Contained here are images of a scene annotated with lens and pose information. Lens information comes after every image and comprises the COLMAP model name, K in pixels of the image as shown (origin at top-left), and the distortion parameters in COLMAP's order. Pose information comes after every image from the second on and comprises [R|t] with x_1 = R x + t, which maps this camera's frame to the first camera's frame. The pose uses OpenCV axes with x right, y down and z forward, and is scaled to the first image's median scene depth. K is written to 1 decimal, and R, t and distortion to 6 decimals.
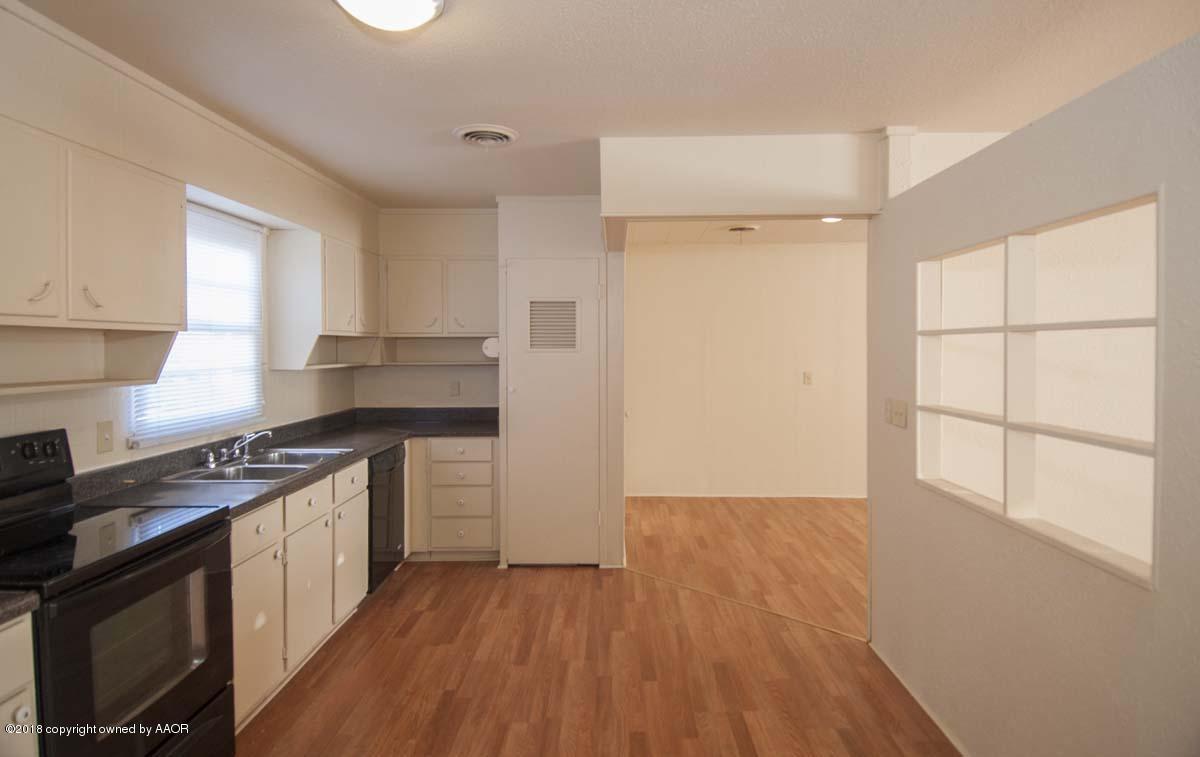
lens RADIAL K [[656.4, 0, 598.8], [0, 656.4, 349.7], [0, 0, 1]] dist [0.028063, -0.046353]
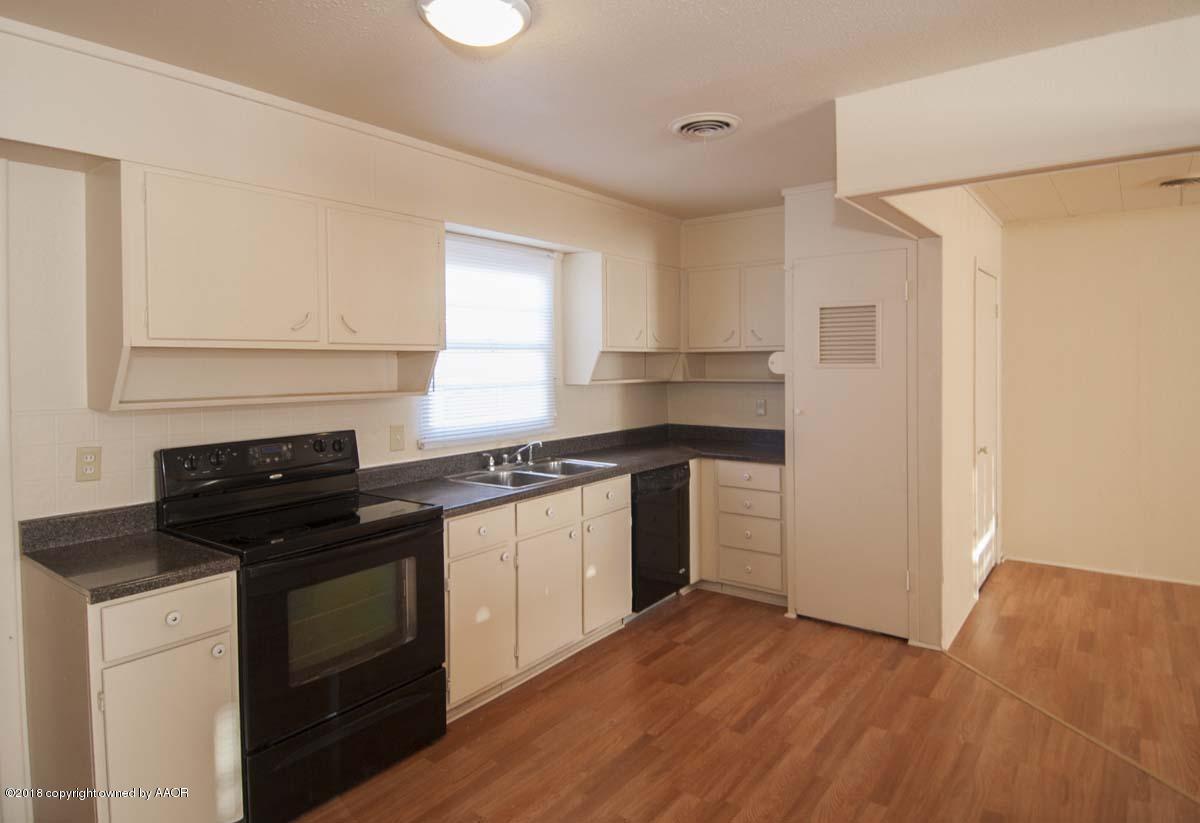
lens RADIAL K [[693.0, 0, 603.5], [0, 693.0, 368.8], [0, 0, 1]] dist [0.066763, -0.073771]
pose [[0.809510, 0.001146, -0.587106, 0.234777], [0.002909, 0.999978, 0.005963, -0.001640], [0.587100, -0.006535, 0.809488, 0.133142]]
